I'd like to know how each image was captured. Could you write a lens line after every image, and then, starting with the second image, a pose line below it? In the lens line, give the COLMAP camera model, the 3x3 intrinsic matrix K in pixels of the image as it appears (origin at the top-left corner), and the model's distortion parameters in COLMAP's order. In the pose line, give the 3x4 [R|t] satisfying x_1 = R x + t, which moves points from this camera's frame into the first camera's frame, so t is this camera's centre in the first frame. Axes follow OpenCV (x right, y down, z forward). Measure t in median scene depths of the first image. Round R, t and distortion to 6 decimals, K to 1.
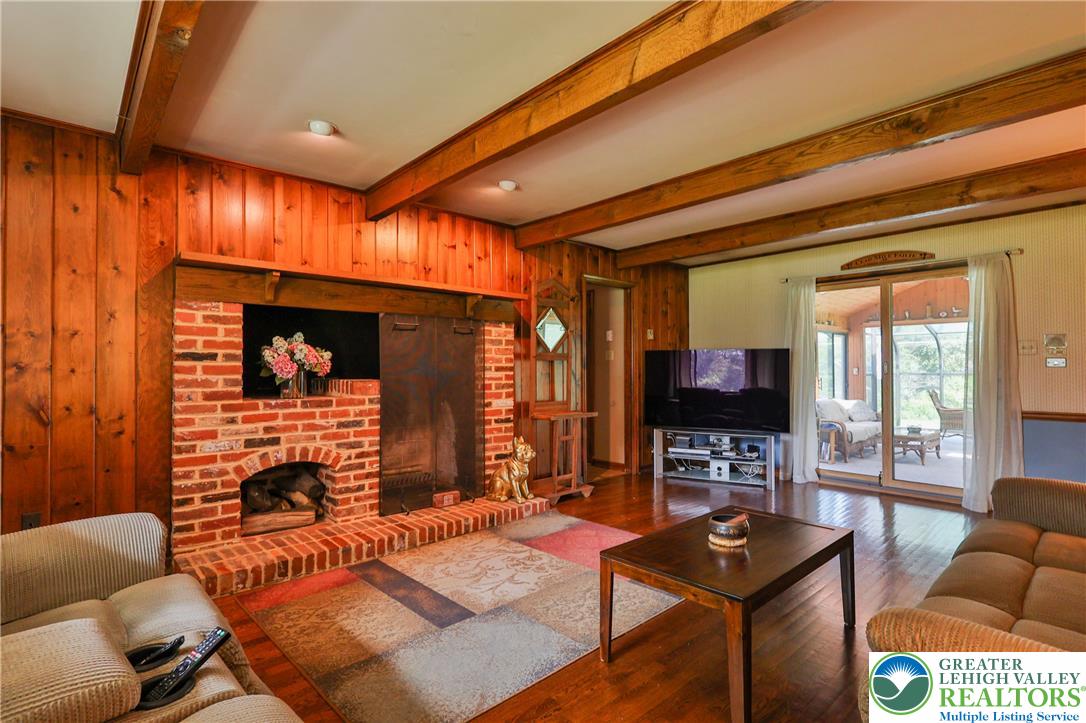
lens RADIAL K [[530.6, 0, 542.1], [0, 530.6, 360.9], [0, 0, 1]] dist [0.000910, -0.000243]
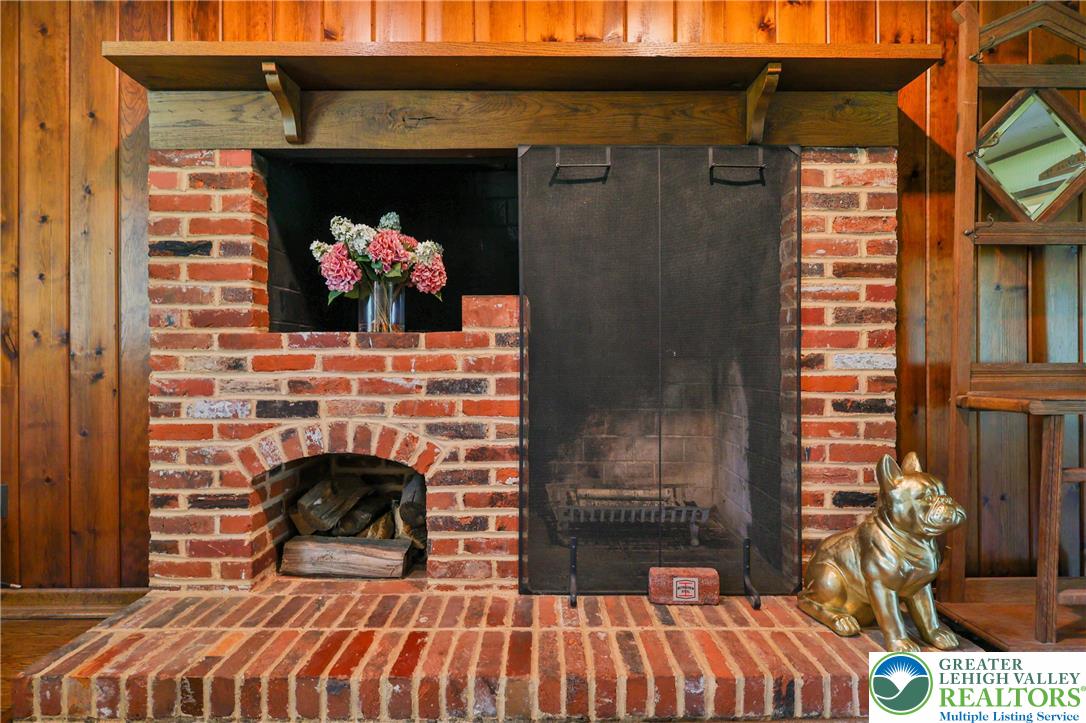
lens RADIAL K [[530.6, 0, 541.4], [0, 530.6, 362.4], [0, 0, 1]] dist [0.000910, -0.000243]
pose [[0.744298, 0.001598, -0.667846, 0.012797], [0.009290, 0.999876, 0.012745, 0.090175], [0.667783, -0.015690, 0.744191, 0.683336]]
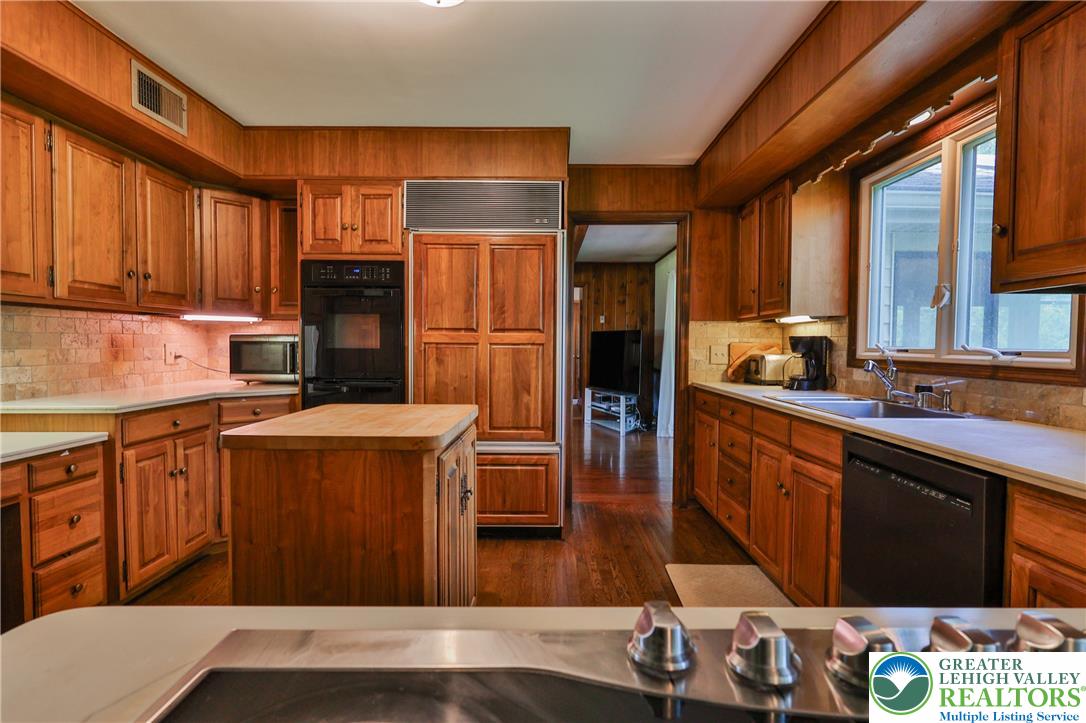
lens RADIAL K [[530.6, 0, 537.8], [0, 530.6, 358.9], [0, 0, 1]] dist [0.000910, -0.000243]
pose [[0.747541, 0.031403, -0.663473, 1.582003], [-0.004321, 0.999091, 0.042419, -0.010055], [0.664201, -0.028843, 0.746997, -0.179573]]
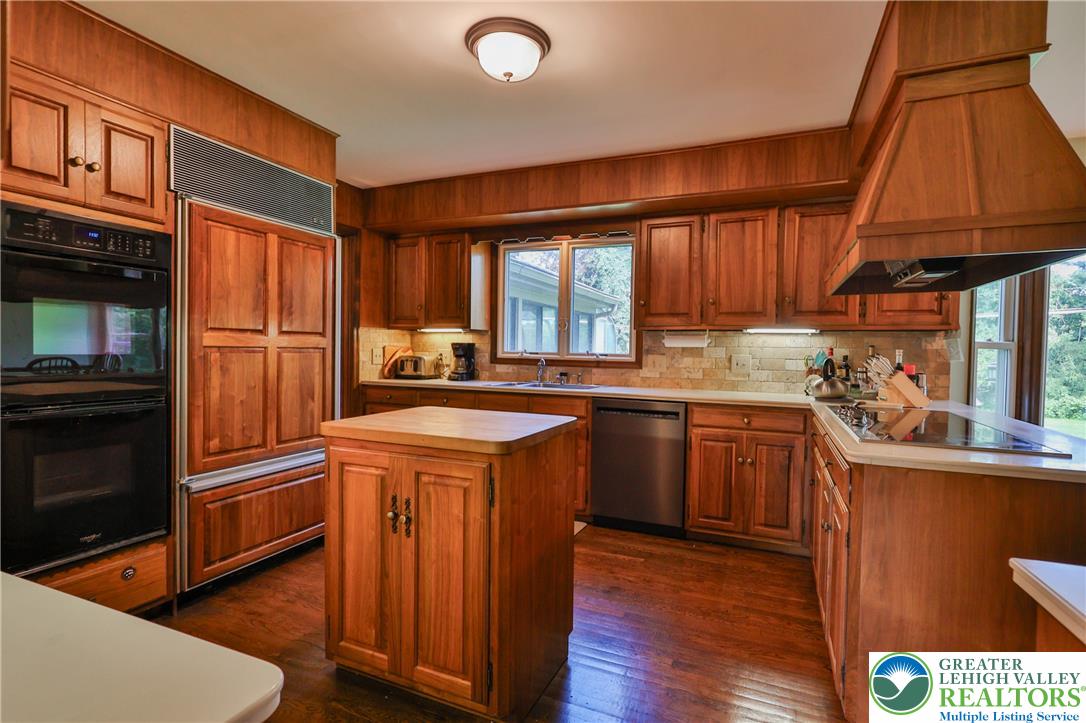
lens RADIAL K [[530.6, 0, 537.6], [0, 530.6, 359.3], [0, 0, 1]] dist [0.000910, -0.000243]
pose [[0.904814, 0.013990, 0.425577, 1.003237], [-0.028524, 0.999206, 0.027798, -0.013130], [-0.424850, -0.037292, 0.904495, -0.421431]]
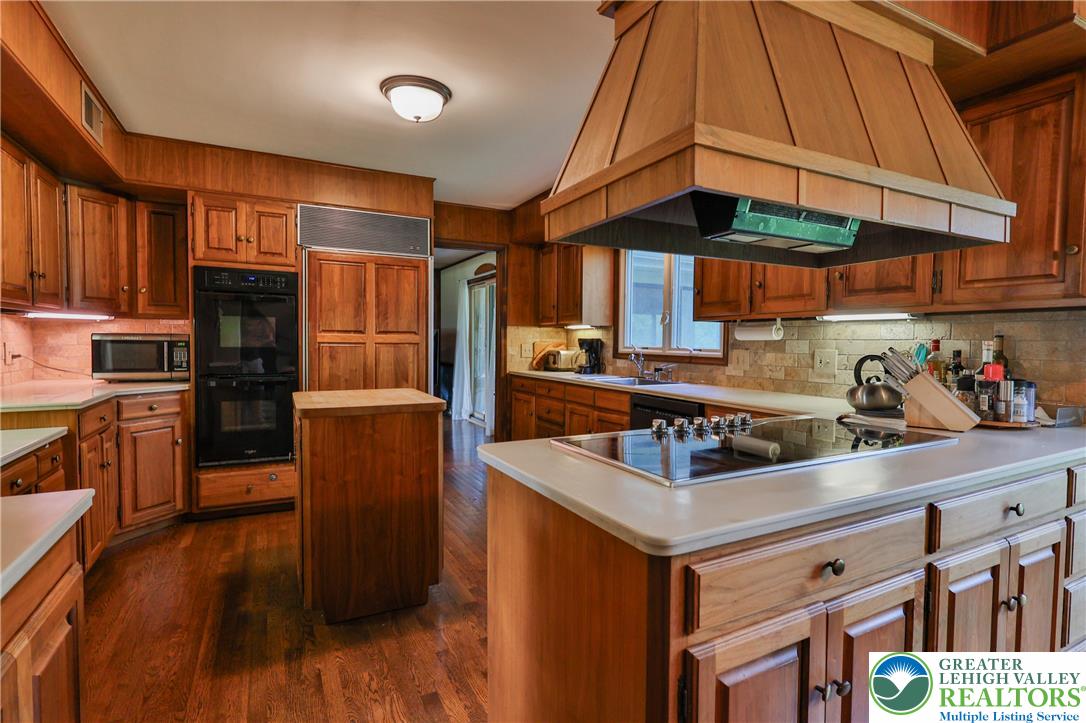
lens RADIAL K [[530.6, 0, 535.5], [0, 530.6, 360.9], [0, 0, 1]] dist [0.000910, -0.000243]
pose [[0.968718, 0.027154, -0.246672, 1.536140], [-0.014941, 0.998574, 0.051251, -0.021462], [0.247712, -0.045963, 0.967743, -0.527830]]
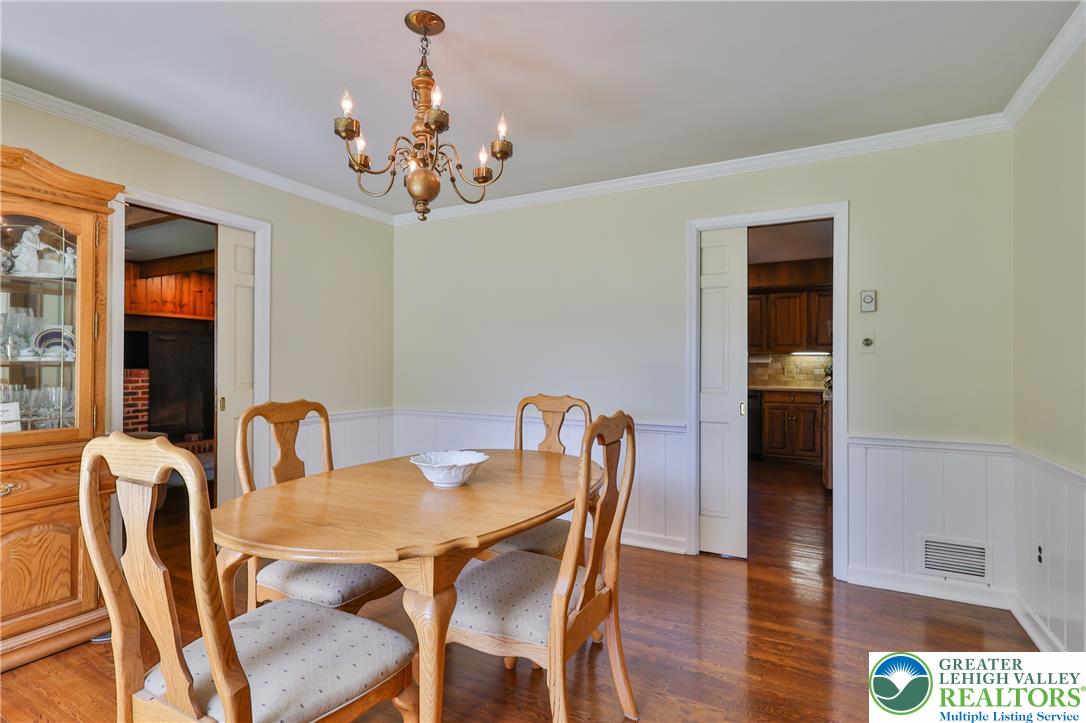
lens RADIAL K [[530.6, 0, 537.7], [0, 530.6, 363.1], [0, 0, 1]] dist [0.000910, -0.000243]
pose [[0.941857, 0.010496, 0.335850, 0.327332], [-0.014525, 0.999850, 0.009487, -0.020983], [-0.335700, -0.013813, 0.941868, -1.125066]]
